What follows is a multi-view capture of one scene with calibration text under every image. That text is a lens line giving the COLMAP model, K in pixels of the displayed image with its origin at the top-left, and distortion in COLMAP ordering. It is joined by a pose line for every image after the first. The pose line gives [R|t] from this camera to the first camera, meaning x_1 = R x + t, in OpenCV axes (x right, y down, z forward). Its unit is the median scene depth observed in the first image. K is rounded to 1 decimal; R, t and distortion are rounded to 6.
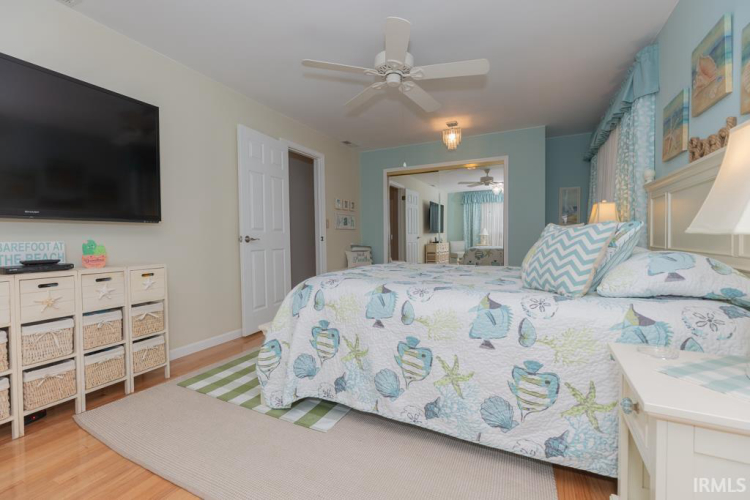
lens RADIAL K [[337.2, 0, 371.8], [0, 337.2, 247.3], [0, 0, 1]] dist [0.003308, 0.000525]
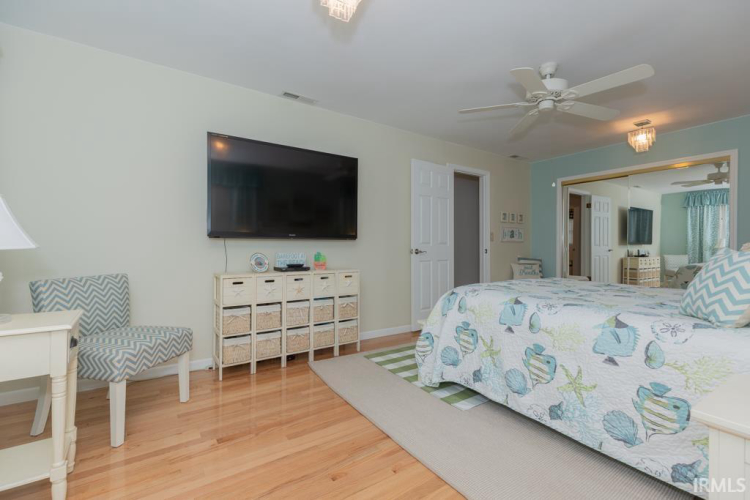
lens RADIAL K [[337.2, 0, 371.8], [0, 337.2, 247.3], [0, 0, 1]] dist [0.003308, 0.000525]
pose [[0.868464, 0.014271, -0.495546, 0.164129], [-0.025505, 0.999548, -0.015913, -0.027562], [0.495095, 0.026459, 0.868436, -0.247954]]
